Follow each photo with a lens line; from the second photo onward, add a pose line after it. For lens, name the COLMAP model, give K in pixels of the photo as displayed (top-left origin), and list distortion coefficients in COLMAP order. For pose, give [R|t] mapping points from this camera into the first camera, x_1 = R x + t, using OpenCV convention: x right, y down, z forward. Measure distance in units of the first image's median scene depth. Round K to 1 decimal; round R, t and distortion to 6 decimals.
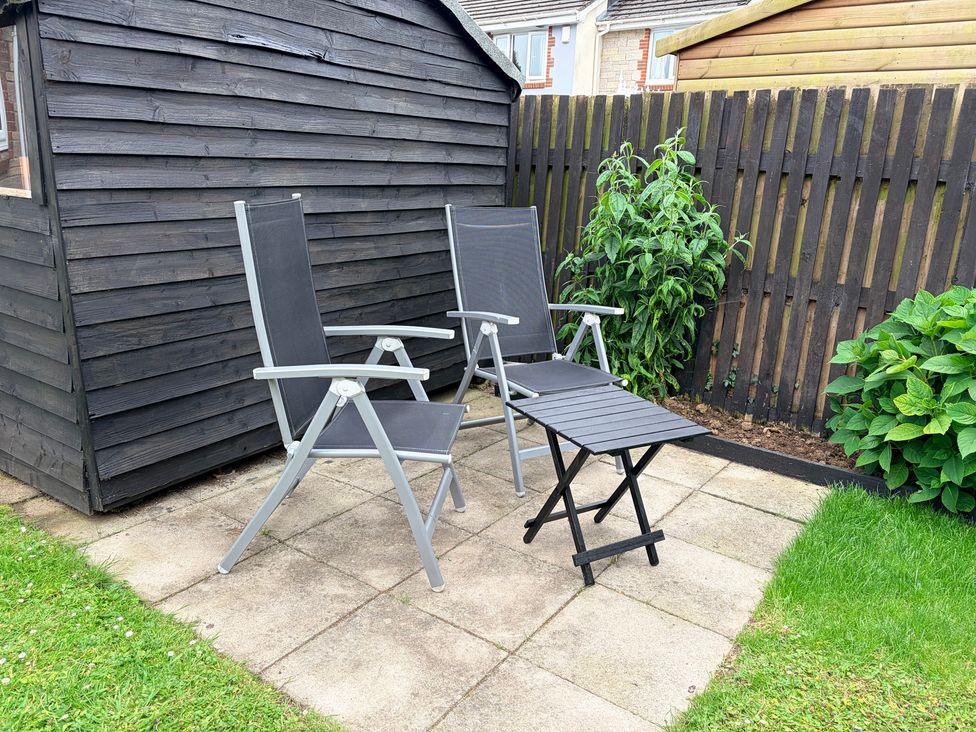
lens RADIAL K [[725.5, 0, 489.2], [0, 725.5, 369.5], [0, 0, 1]] dist [0.028298, -0.005703]
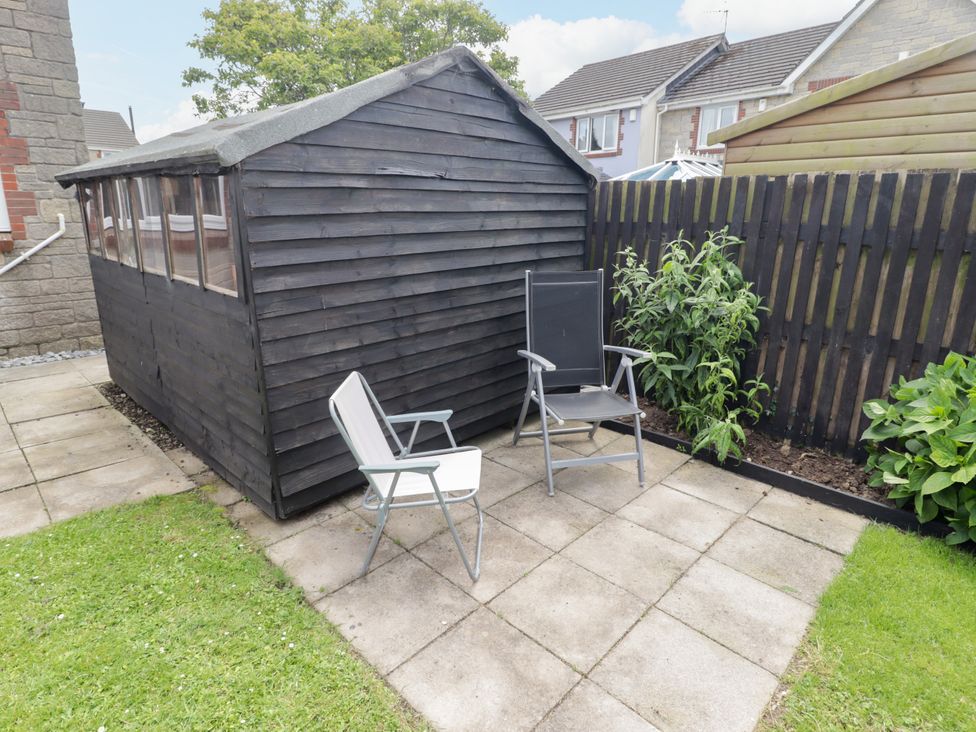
lens RADIAL K [[533.2, 0, 482.9], [0, 533.2, 352.9], [0, 0, 1]] dist [0.005663, -0.011229]
pose [[0.986122, 0.007219, -0.165866, 0.004587], [-0.009142, 0.999899, -0.010838, -0.091436], [0.165771, 0.012204, 0.986089, 0.055575]]
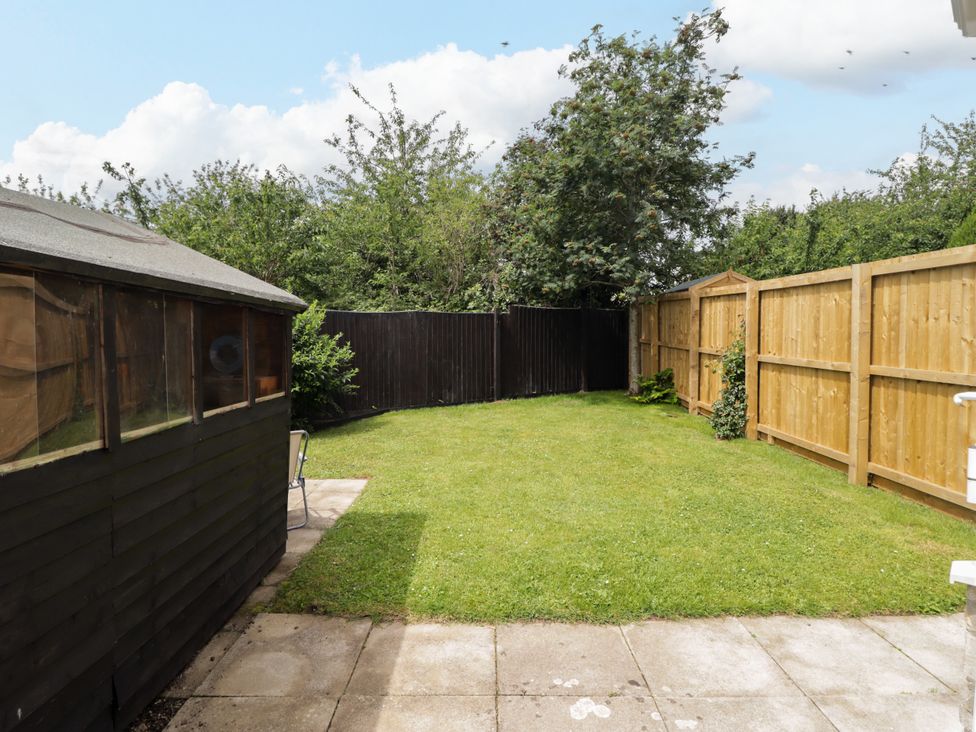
lens RADIAL K [[517.2, 0, 475.7], [0, 517.2, 354.4], [0, 0, 1]] dist [0.003253, -0.026370]
pose [[-0.558628, -0.074301, 0.826084, -1.556668], [0.200978, 0.954172, 0.221730, -0.403868], [-0.804701, 0.289889, -0.518094, 0.941113]]
